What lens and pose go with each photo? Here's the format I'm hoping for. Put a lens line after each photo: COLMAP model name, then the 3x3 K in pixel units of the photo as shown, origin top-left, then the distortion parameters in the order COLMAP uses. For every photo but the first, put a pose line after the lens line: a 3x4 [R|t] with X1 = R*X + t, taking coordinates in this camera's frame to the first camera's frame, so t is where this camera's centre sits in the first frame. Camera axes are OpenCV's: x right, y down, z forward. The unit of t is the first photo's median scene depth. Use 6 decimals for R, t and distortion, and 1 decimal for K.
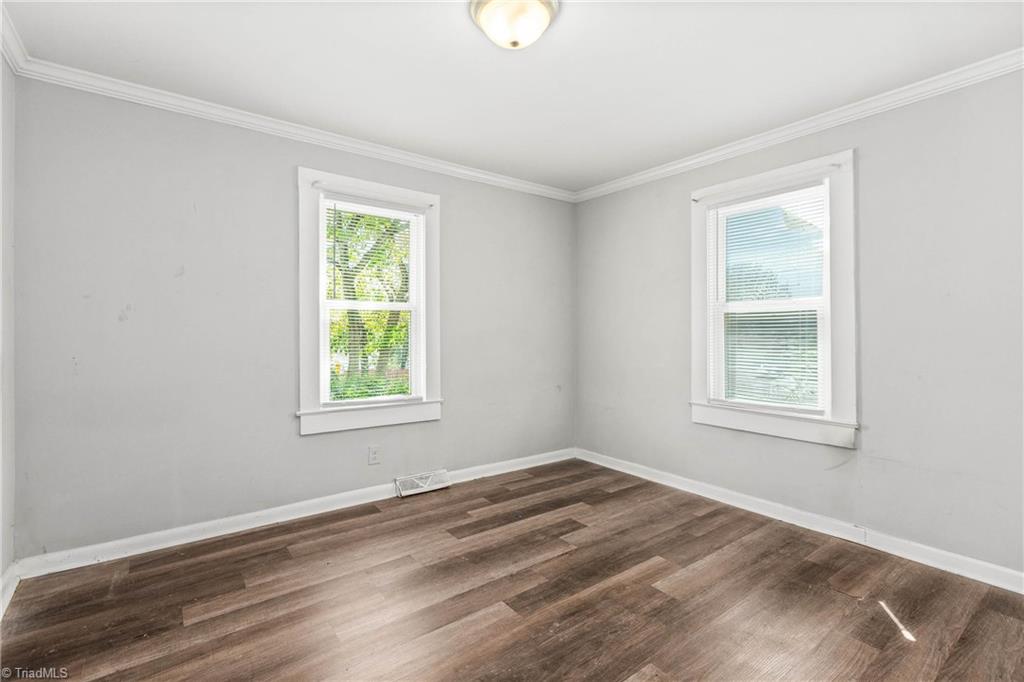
lens RADIAL K [[472.3, 0, 505.8], [0, 472.3, 336.7], [0, 0, 1]] dist [0.005040, 0.000554]
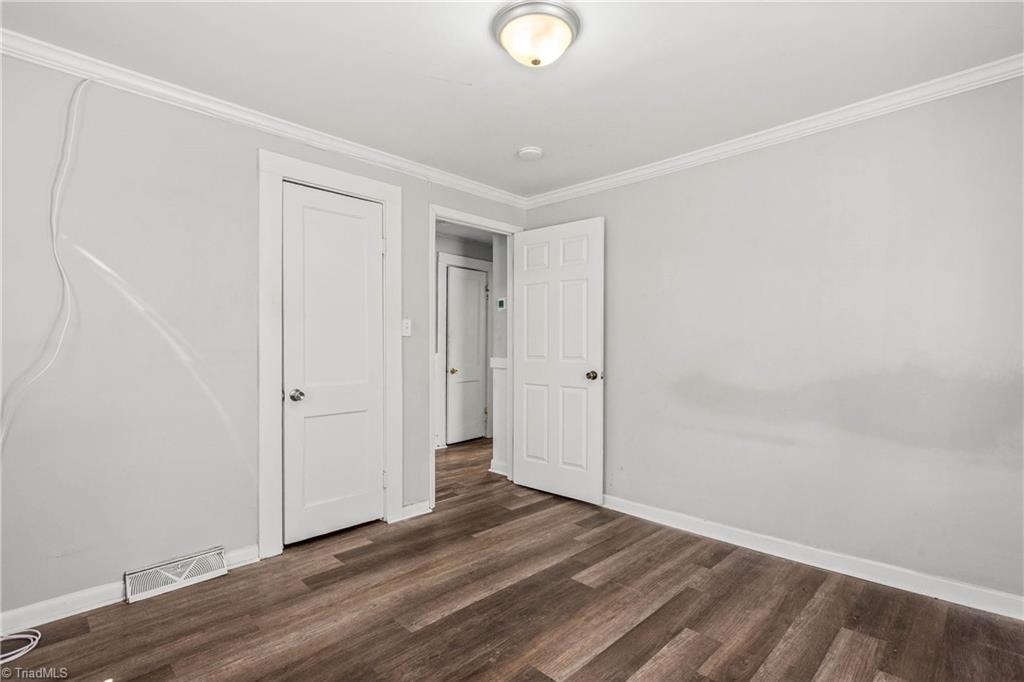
lens RADIAL K [[472.3, 0, 505.8], [0, 472.3, 336.7], [0, 0, 1]] dist [0.005040, 0.000554]
pose [[-0.990320, -0.006600, -0.138647, 0.219549], [-0.005987, 0.999970, -0.004842, -0.029485], [0.138675, -0.003965, -0.990330, 1.970991]]
